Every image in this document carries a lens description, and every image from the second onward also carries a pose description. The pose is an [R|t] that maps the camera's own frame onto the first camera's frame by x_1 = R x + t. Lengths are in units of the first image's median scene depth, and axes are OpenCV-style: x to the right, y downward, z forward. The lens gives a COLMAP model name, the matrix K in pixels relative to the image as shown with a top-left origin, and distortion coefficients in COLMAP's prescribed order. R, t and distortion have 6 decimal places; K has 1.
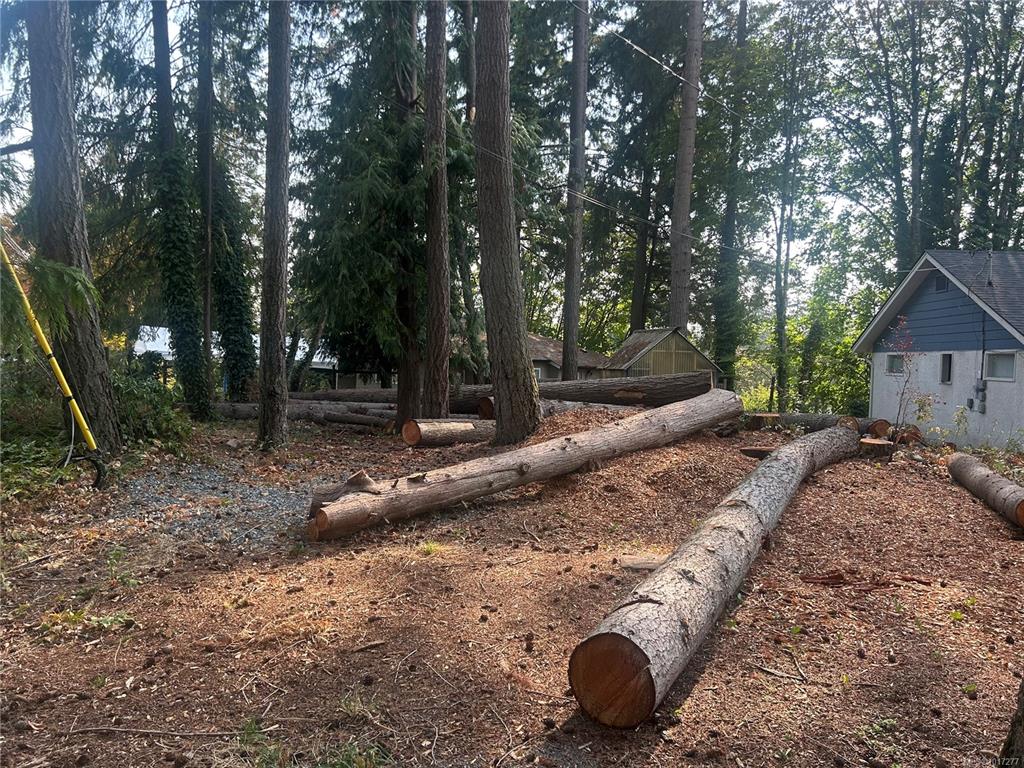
lens RADIAL K [[760.3, 0, 512.0], [0, 760.3, 384.0], [0, 0, 1]] dist [0.005457, -0.003029]
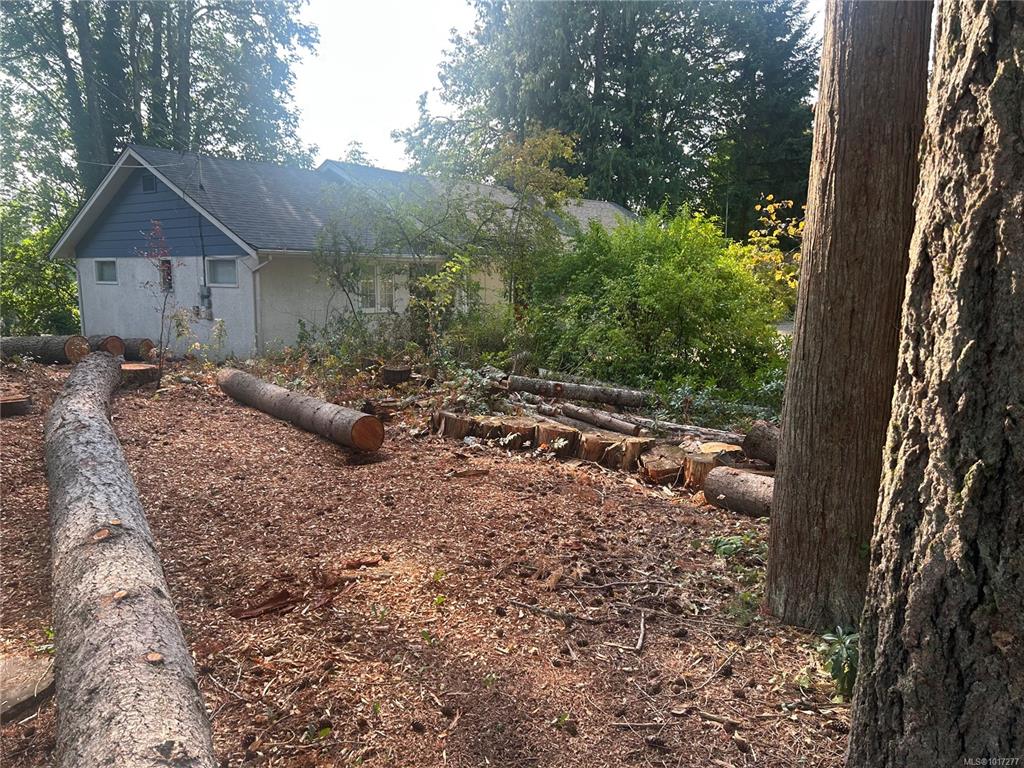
lens RADIAL K [[760.3, 0, 512.0], [0, 760.3, 384.0], [0, 0, 1]] dist [0.005457, -0.003029]
pose [[0.541597, -0.146127, 0.827840, -0.004826], [0.038973, 0.988082, 0.148915, -0.010124], [-0.839734, -0.048389, 0.540837, 0.104443]]
